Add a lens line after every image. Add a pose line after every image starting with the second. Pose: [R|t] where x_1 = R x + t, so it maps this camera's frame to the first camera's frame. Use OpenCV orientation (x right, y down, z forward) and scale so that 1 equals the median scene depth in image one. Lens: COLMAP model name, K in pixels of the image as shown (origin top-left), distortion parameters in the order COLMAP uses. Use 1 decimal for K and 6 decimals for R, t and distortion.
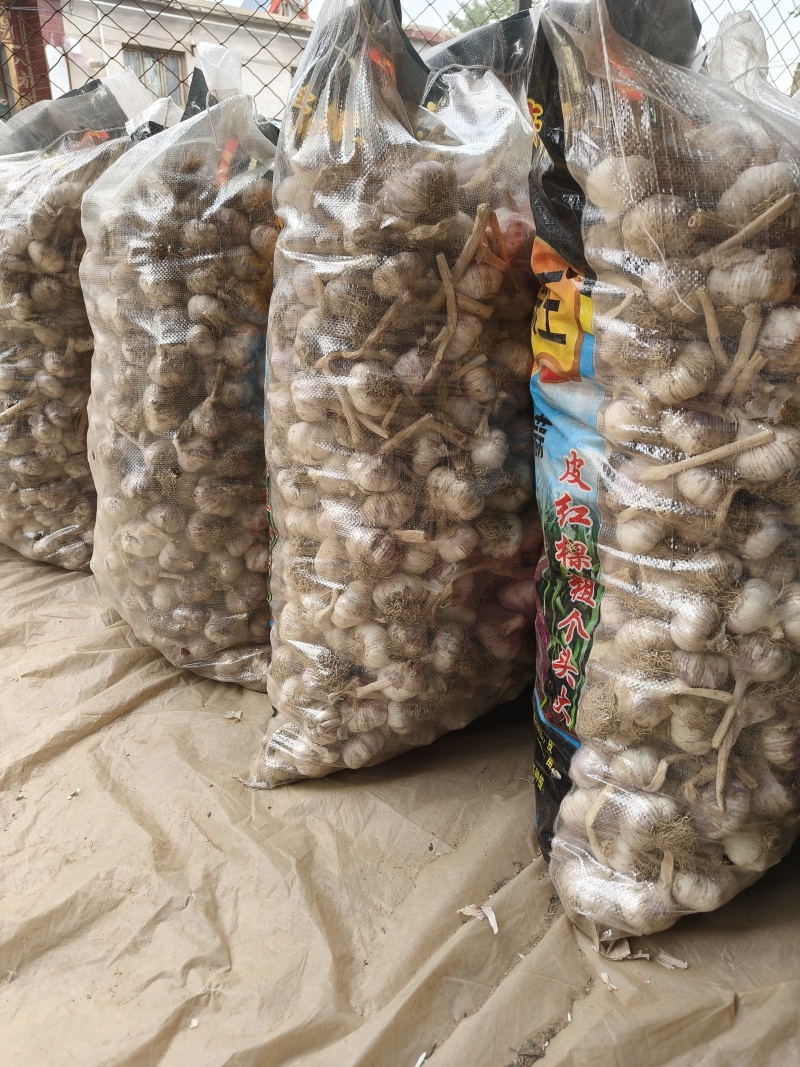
lens RADIAL K [[800.7, 0, 400.0], [0, 800.7, 533.5], [0, 0, 1]] dist [0.005559, -0.006624]
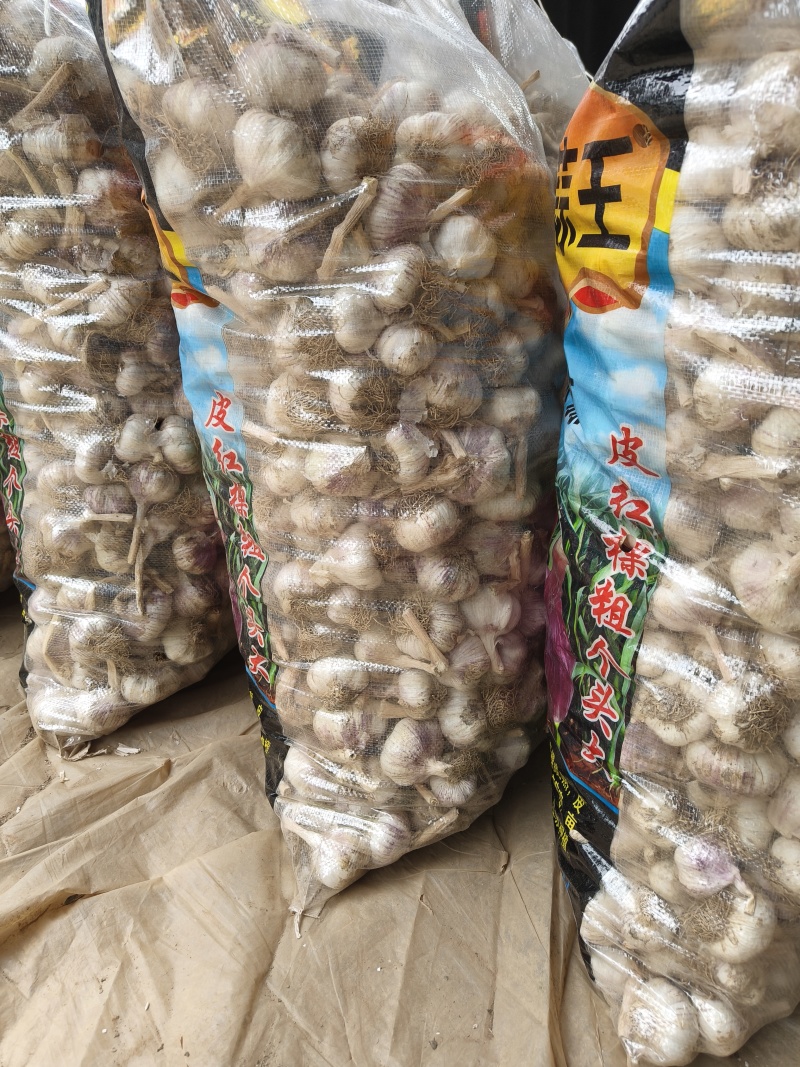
lens RADIAL K [[788.3, 0, 400.0], [0, 788.3, 533.5], [0, 0, 1]] dist [-0.008306, -0.003995]
pose [[0.930896, -0.128146, 0.342069, 0.370029], [0.100136, 0.990096, 0.098402, 0.148222], [-0.351291, -0.057349, 0.934508, -0.213949]]
